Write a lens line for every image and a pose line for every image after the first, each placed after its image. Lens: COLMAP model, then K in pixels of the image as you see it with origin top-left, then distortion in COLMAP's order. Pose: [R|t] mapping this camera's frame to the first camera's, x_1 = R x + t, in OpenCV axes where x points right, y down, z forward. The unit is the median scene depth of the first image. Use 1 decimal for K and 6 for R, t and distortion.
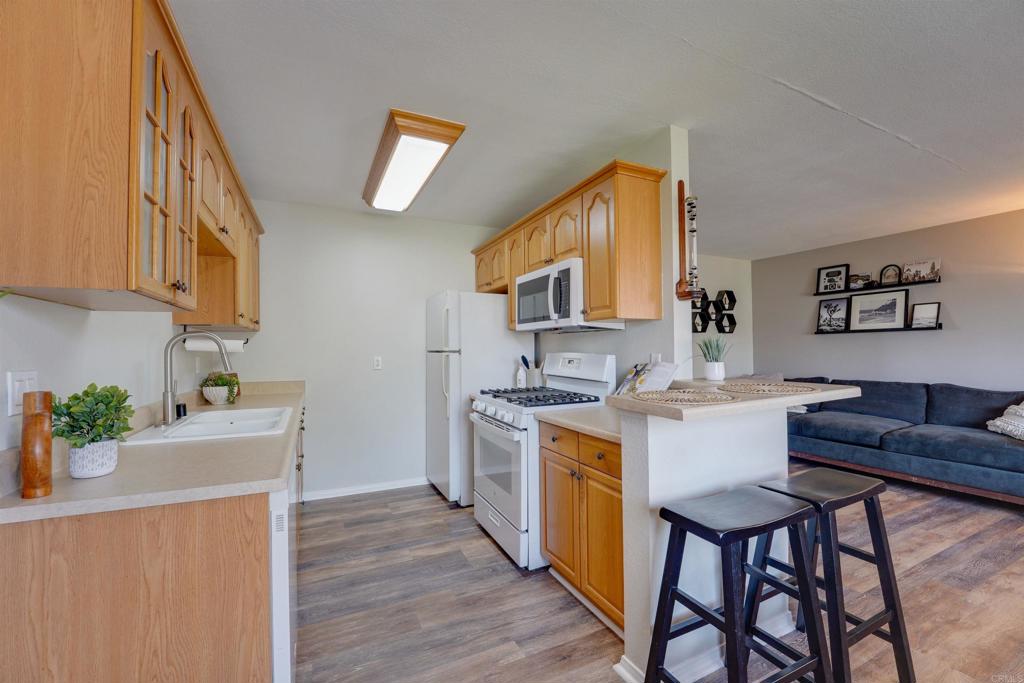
lens RADIAL K [[416.7, 0, 512.8], [0, 416.7, 343.6], [0, 0, 1]] dist [-0.030478, 0.003964]
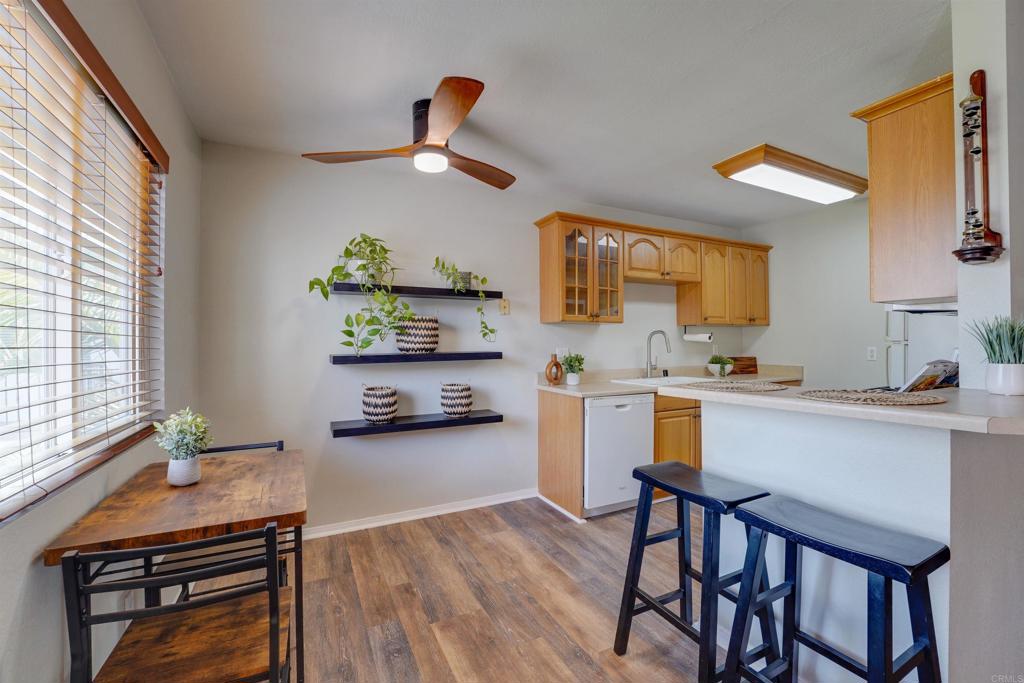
lens RADIAL K [[436.0, 0, 535.1], [0, 436.0, 341.6], [0, 0, 1]] dist [-0.024242, 0.000205]
pose [[0.051566, 0.005846, -0.998653, 0.710358], [0.018730, 0.999801, 0.006820, -0.002094], [0.998494, -0.019056, 0.051446, 0.204573]]
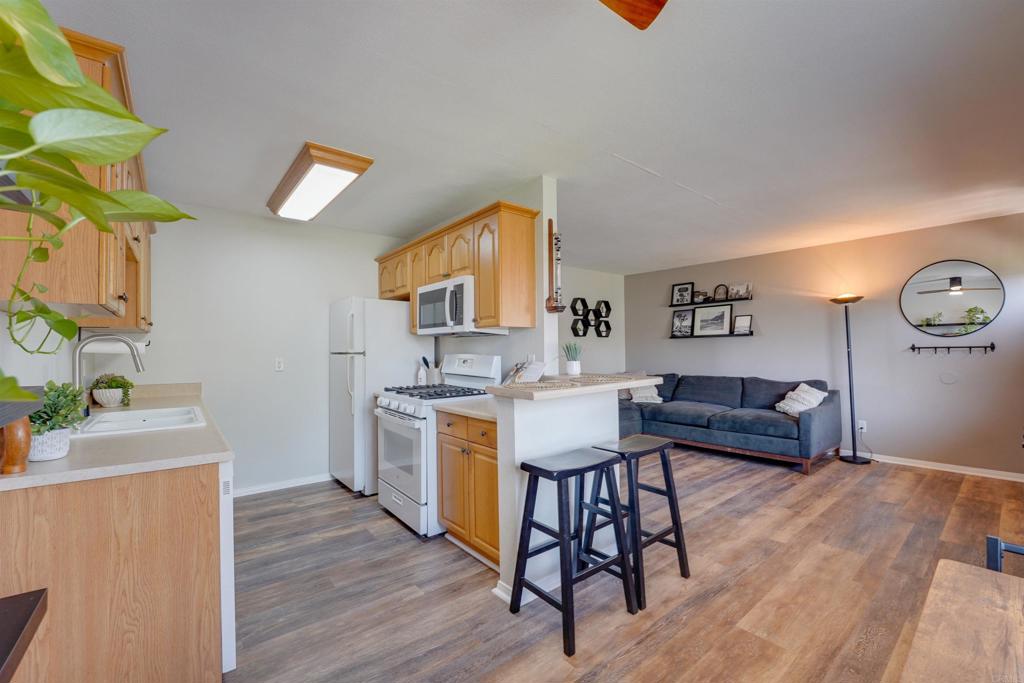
lens RADIAL K [[423.2, 0, 520.5], [0, 423.2, 343.4], [0, 0, 1]] dist [-0.024753, 0.000504]
pose [[0.970040, 0.003437, 0.242922, 0.000992], [-0.002398, 0.999987, -0.004572, -0.002778], [-0.242935, 0.003853, 0.970035, -0.171238]]
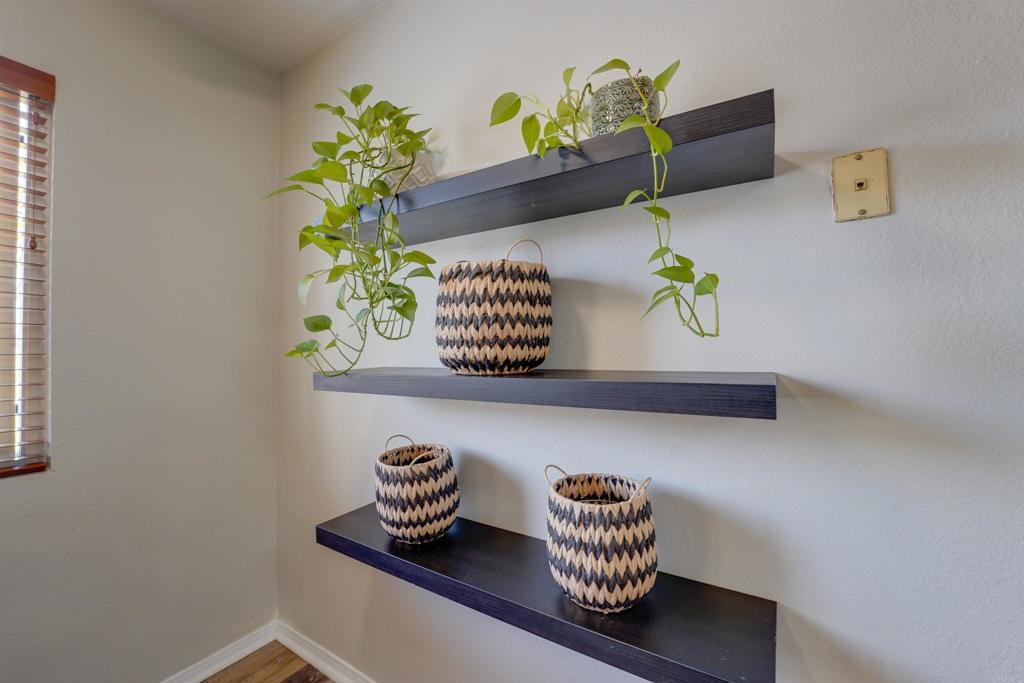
lens RADIAL K [[416.7, 0, 512.8], [0, 416.7, 343.6], [0, 0, 1]] dist [-0.030478, 0.003964]
pose [[-0.853576, 0.008994, -0.520890, -0.051055], [0.020880, 0.999638, -0.016956, 0.008421], [0.520549, -0.025350, -0.853455, 0.274048]]
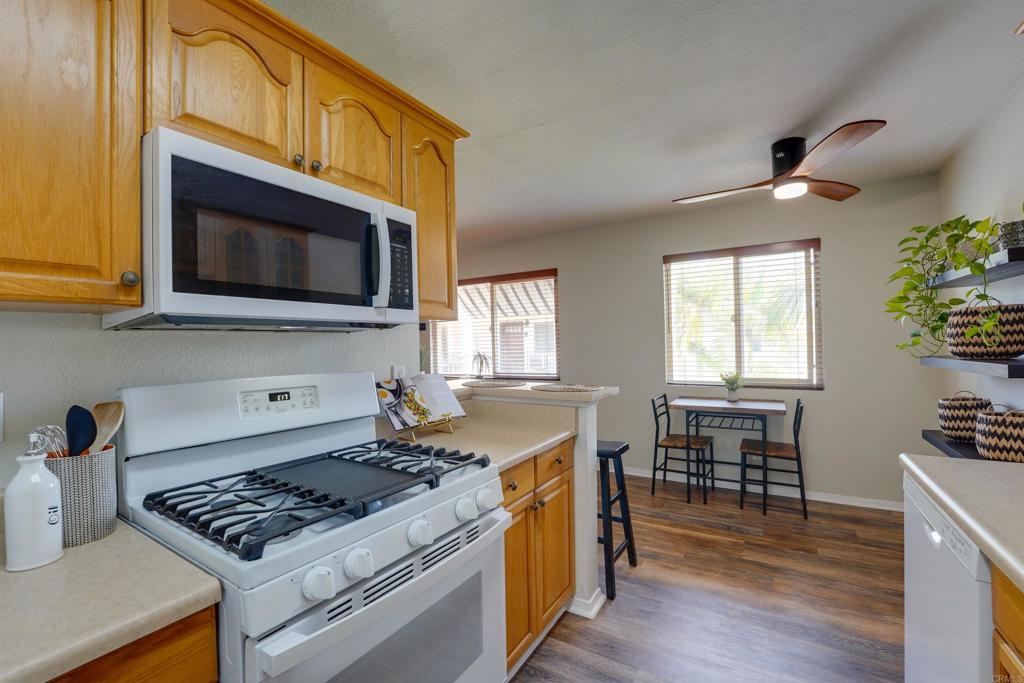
lens RADIAL K [[424.3, 0, 519.6], [0, 424.3, 341.7], [0, 0, 1]] dist [-0.023885, 0.000582]
pose [[-0.540629, 0.026113, 0.840856, -0.331345], [0.018928, 0.999643, -0.018874, -0.001966], [-0.841048, 0.005712, -0.540930, 0.893388]]
